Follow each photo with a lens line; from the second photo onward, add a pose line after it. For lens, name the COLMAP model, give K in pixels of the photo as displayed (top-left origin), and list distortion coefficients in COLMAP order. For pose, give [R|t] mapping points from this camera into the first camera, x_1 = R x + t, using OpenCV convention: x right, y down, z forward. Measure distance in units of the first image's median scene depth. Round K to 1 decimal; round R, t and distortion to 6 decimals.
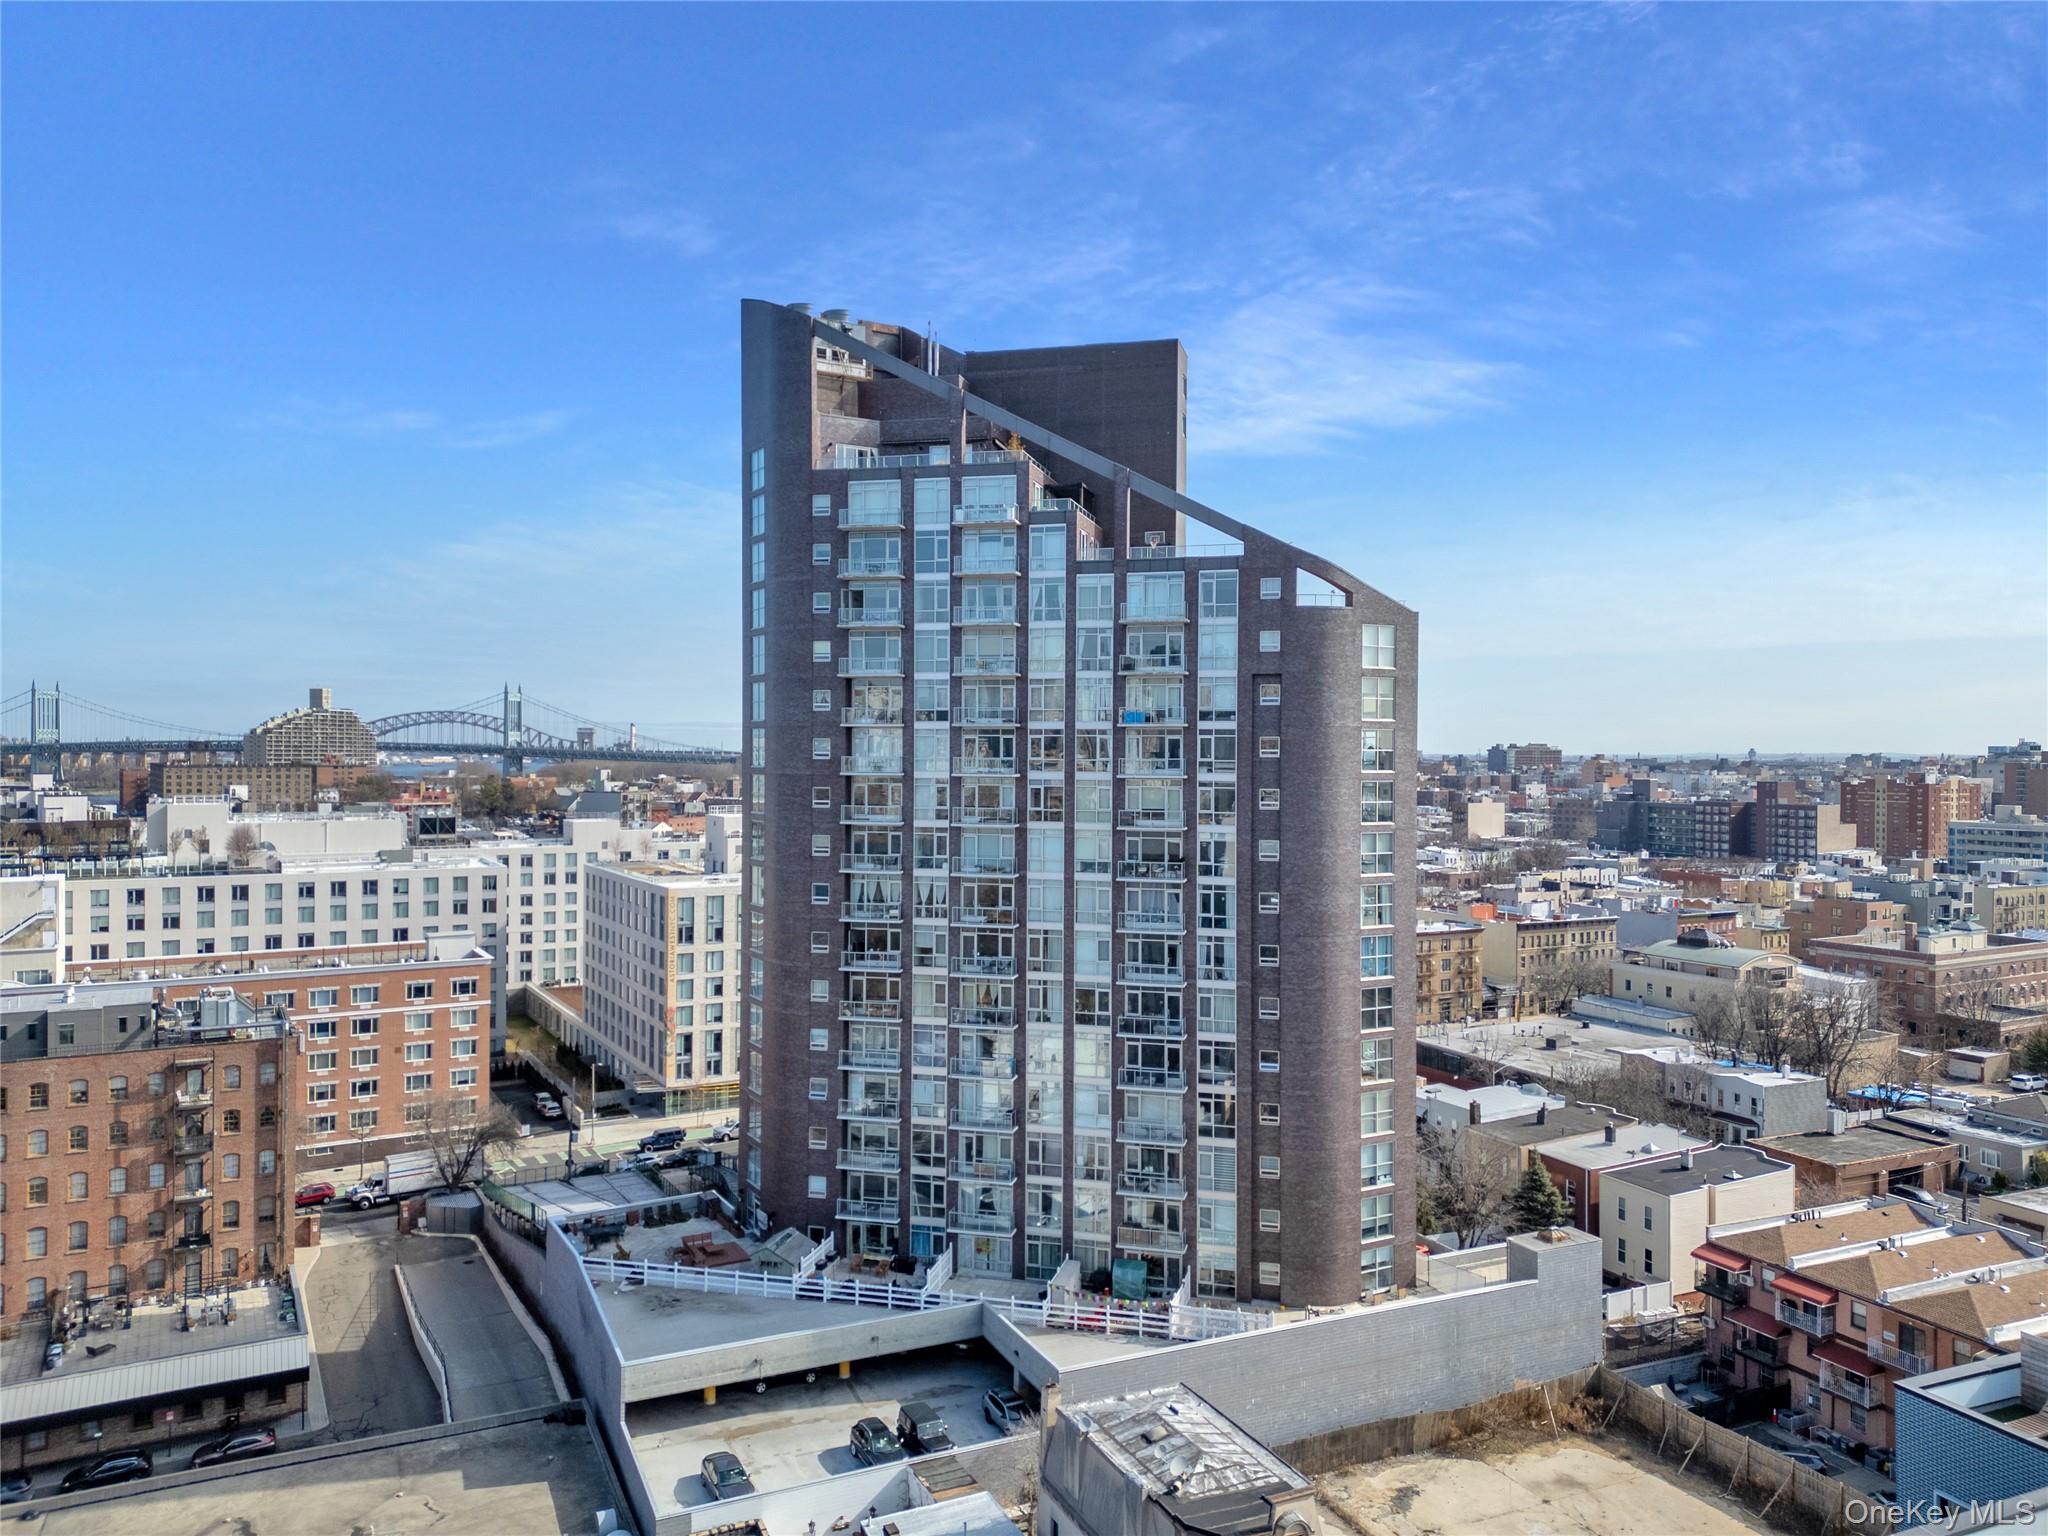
lens RADIAL K [[1451.9, 0, 1025.7], [0, 1451.9, 756.1], [0, 0, 1]] dist [0.093482, -0.089695]
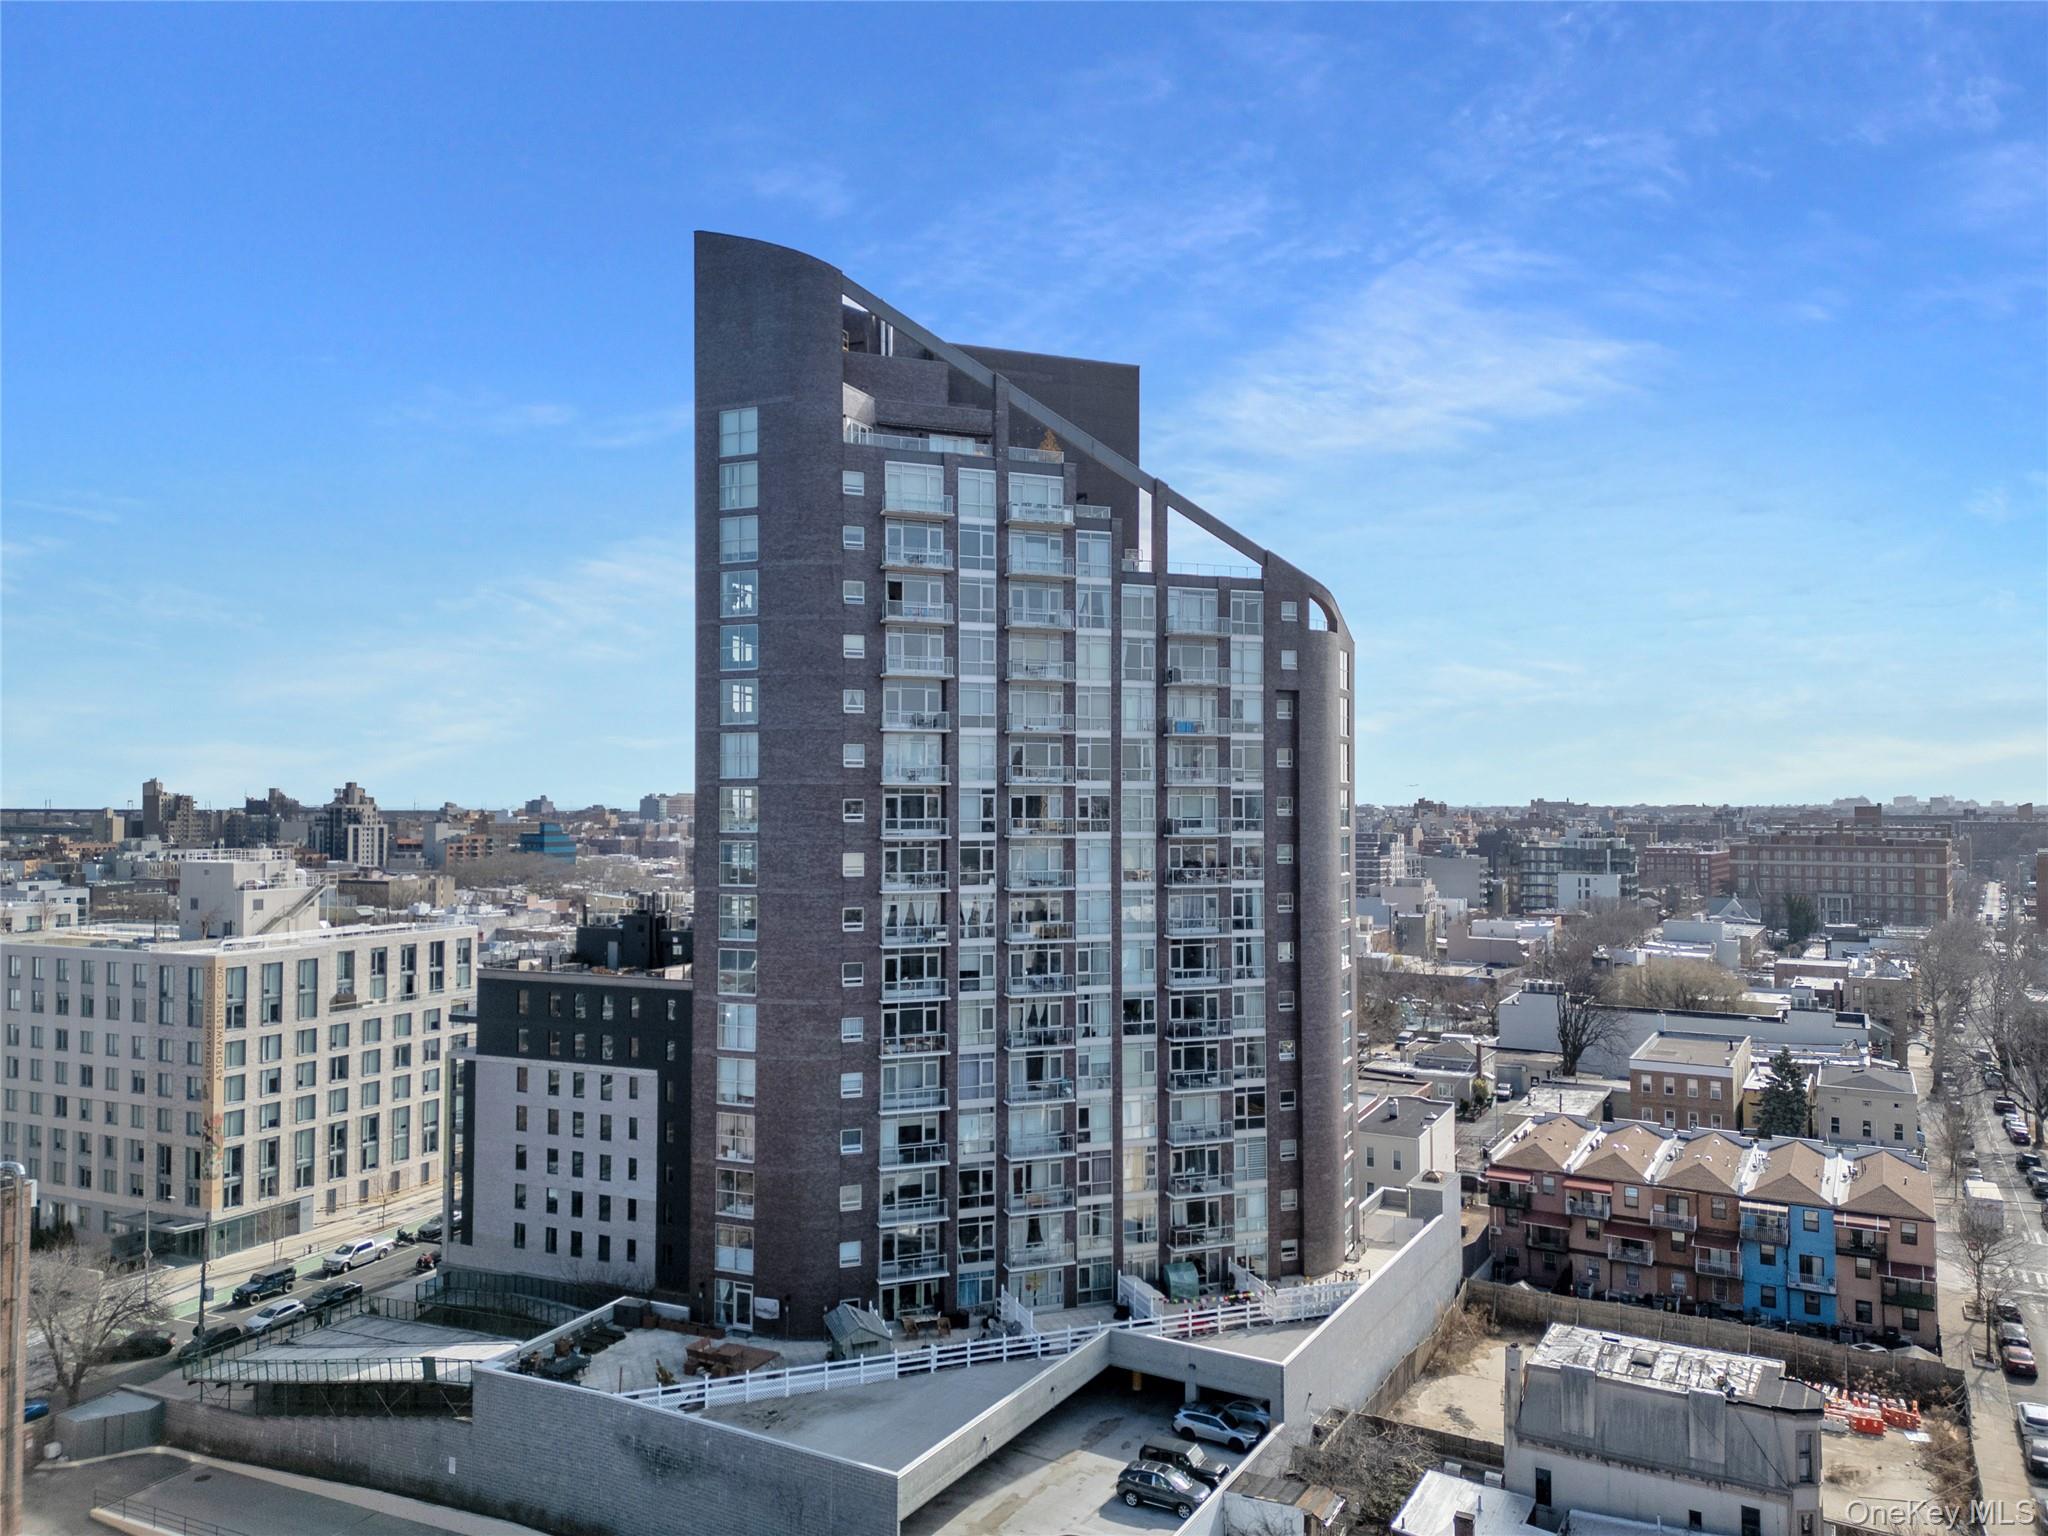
lens RADIAL K [[1456.2, 0, 1024.0], [0, 1456.2, 768.0], [0, 0, 1]] dist [0.089707, -0.084651]
pose [[0.814957, 0.010252, 0.579431, -0.594743], [0.006294, 0.999628, -0.026538, 0.027818], [-0.579488, 0.025274, 0.814589, 0.222485]]
